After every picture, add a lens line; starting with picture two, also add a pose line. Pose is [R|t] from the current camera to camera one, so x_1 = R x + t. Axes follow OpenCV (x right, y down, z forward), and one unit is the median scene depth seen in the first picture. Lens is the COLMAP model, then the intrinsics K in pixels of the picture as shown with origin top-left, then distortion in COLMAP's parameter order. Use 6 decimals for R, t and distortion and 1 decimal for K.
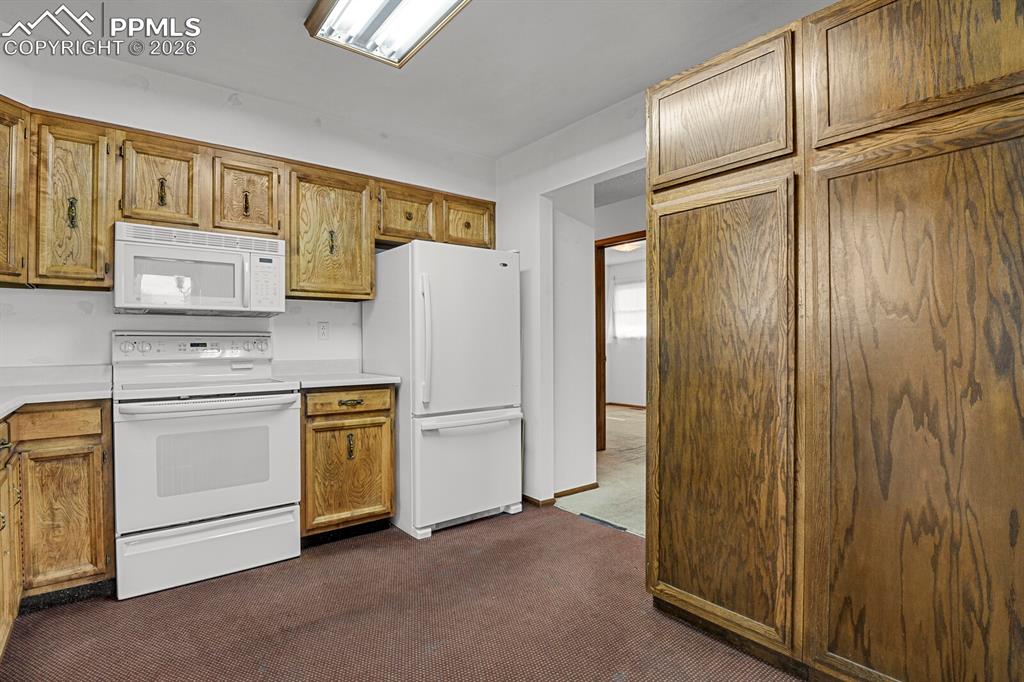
lens RADIAL K [[498.7, 0, 512.1], [0, 498.7, 345.8], [0, 0, 1]] dist [-0.026433, -0.002402]
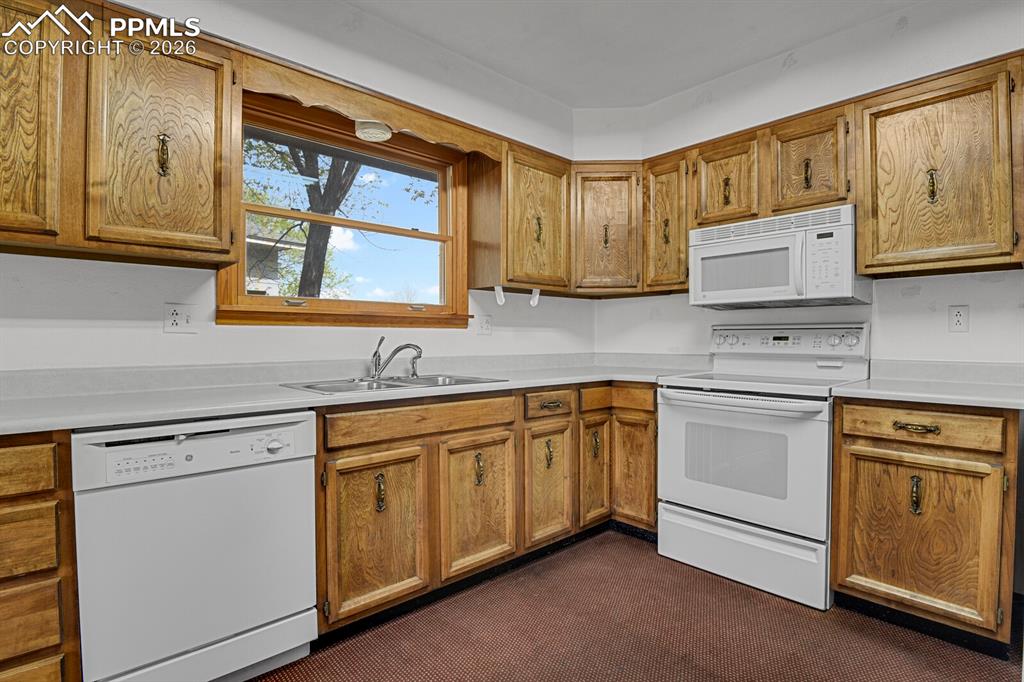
lens RADIAL K [[498.7, 0, 516.9], [0, 498.7, 344.0], [0, 0, 1]] dist [-0.026433, -0.002402]
pose [[0.075332, 0.015601, -0.997036, 0.291467], [-0.005854, 0.999867, 0.015203, -0.002830], [0.997141, 0.004692, 0.075413, 0.454859]]
